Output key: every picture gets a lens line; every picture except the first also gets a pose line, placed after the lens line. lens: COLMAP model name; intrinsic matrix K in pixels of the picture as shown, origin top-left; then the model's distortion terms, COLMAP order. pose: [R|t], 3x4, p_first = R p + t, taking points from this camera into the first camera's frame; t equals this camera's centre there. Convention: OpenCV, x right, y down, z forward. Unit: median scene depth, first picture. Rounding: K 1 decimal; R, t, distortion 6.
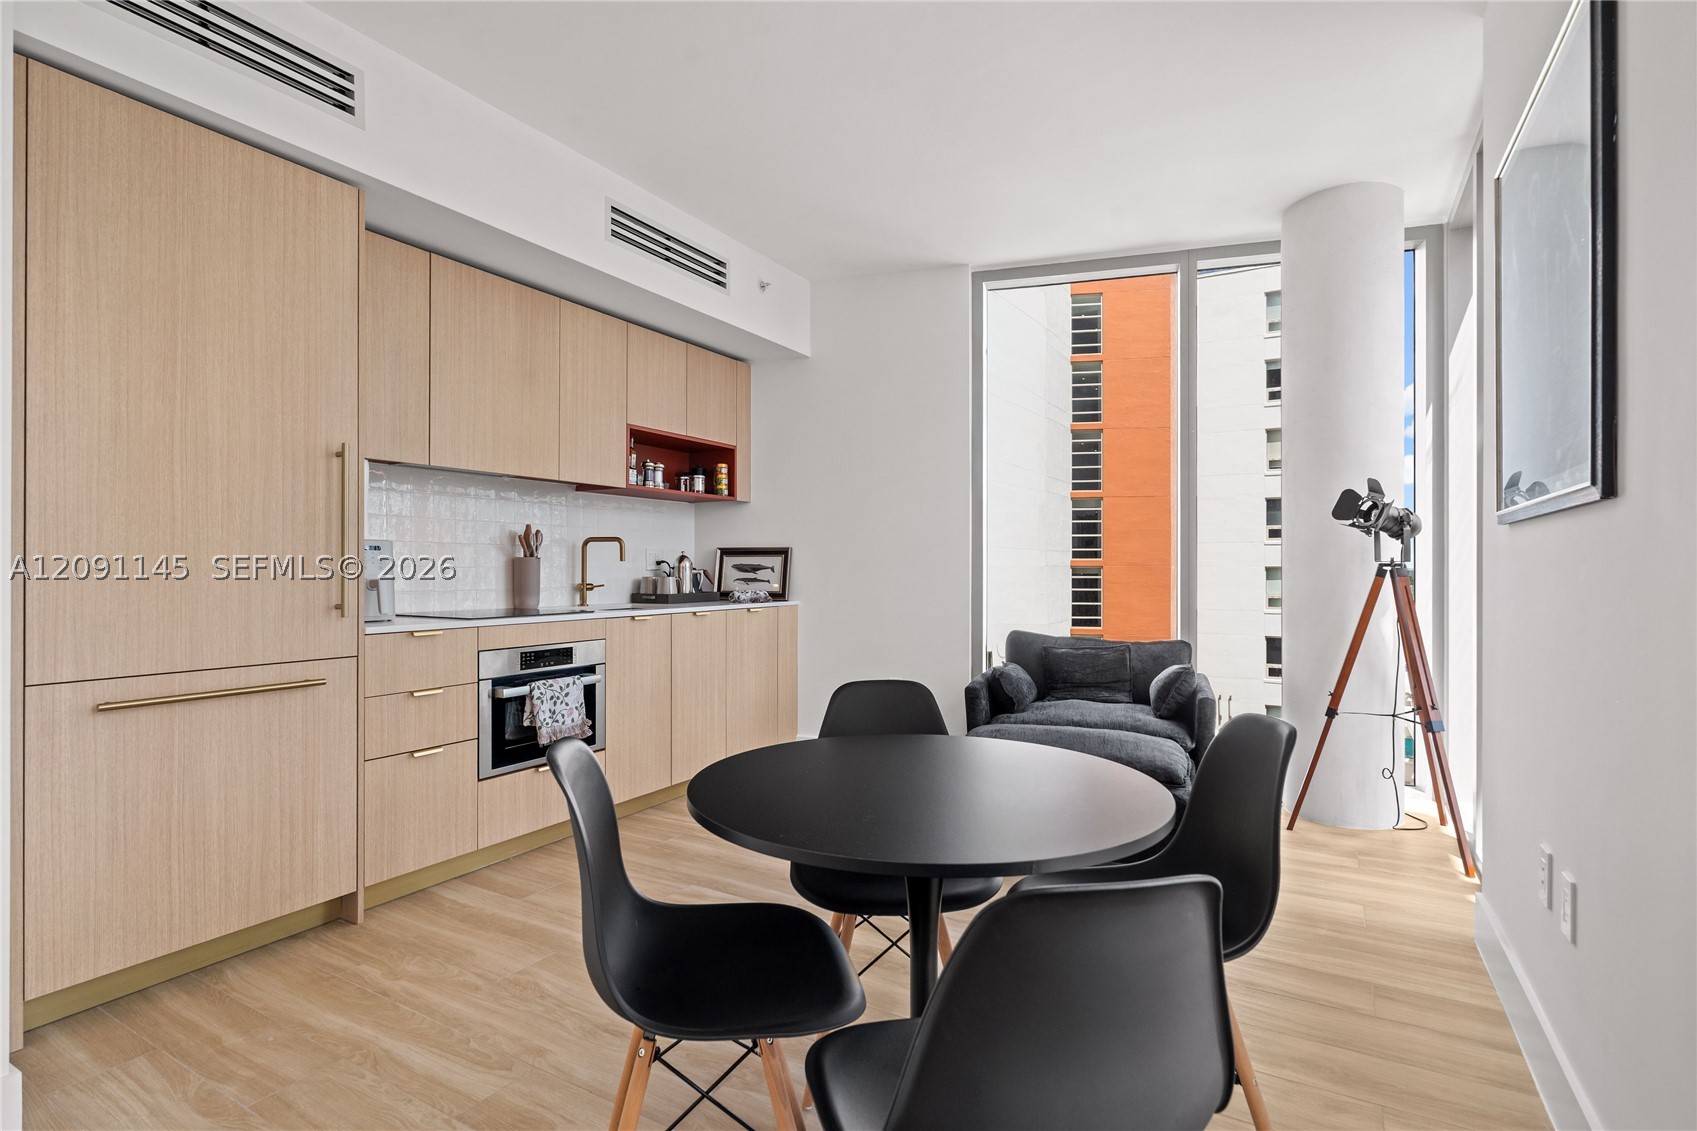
lens RADIAL K [[827.0, 0, 842.8], [0, 827.0, 562.5], [0, 0, 1]] dist [-0.000671, 0.001571]
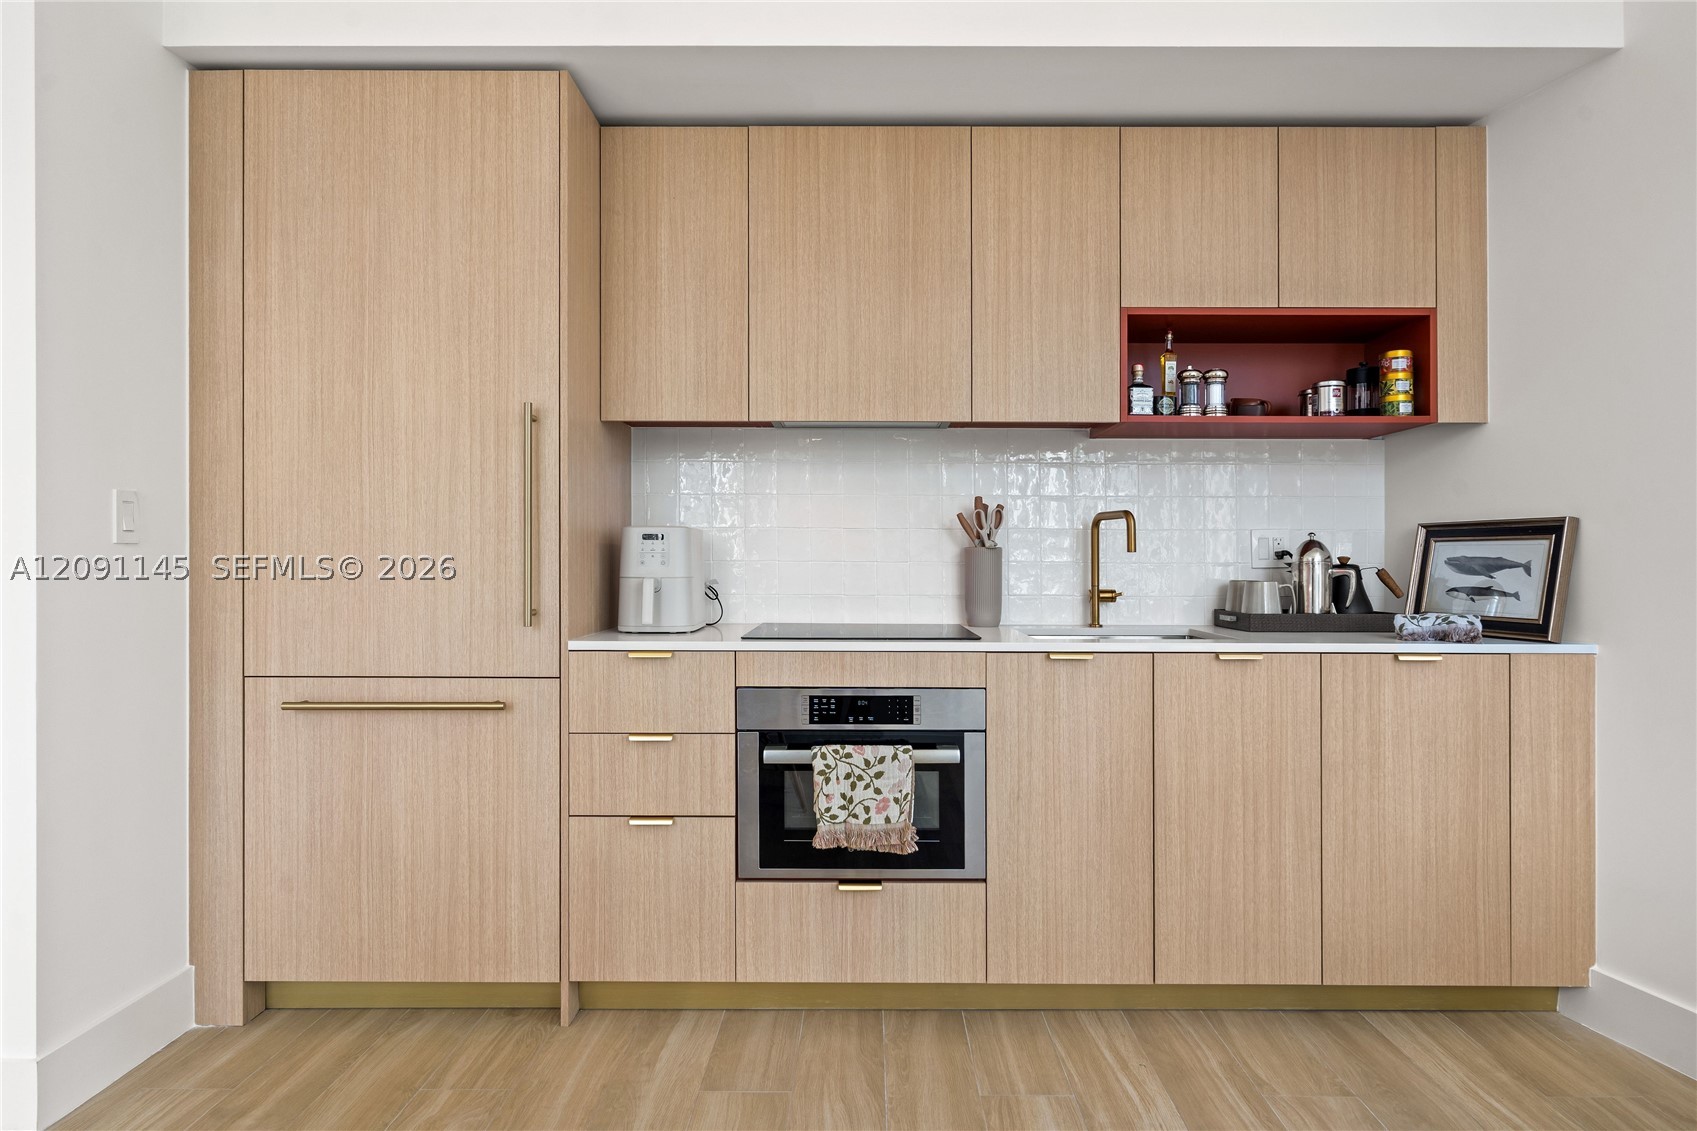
lens RADIAL K [[958.6, 0, 847.0], [0, 958.6, 555.4], [0, 0, 1]] dist [-0.003940, 0.004392]
pose [[0.501887, -0.002587, -0.864929, 0.258065], [0.003375, 0.999994, -0.001032, 0.000898], [0.864927, -0.002401, 0.501892, 0.633395]]
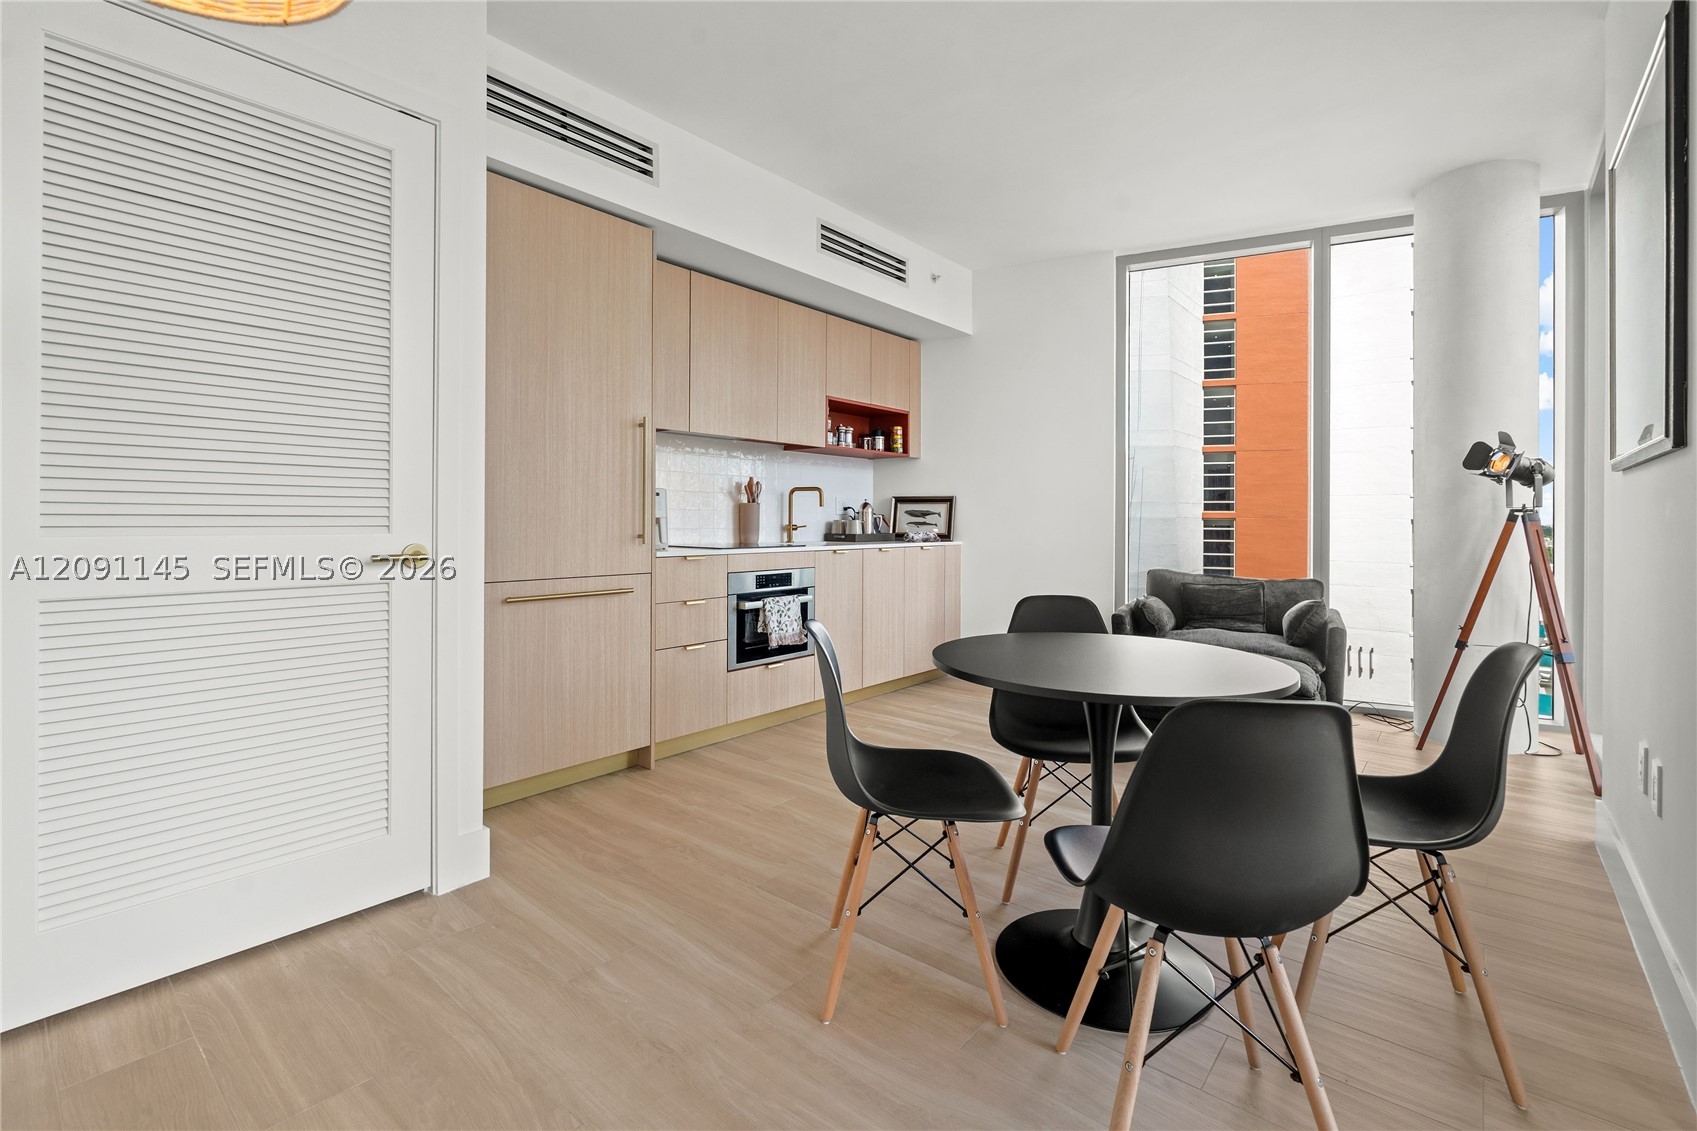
lens RADIAL K [[752.6, 0, 843.7], [0, 752.6, 515.8], [0, 0, 1]] dist [-0.006862, 0.002364]
pose [[0.984993, 0.004369, -0.172537, -0.049353], [-0.003992, 0.999989, 0.002527, 0.011619], [0.172546, -0.001800, 0.985000, -0.134036]]
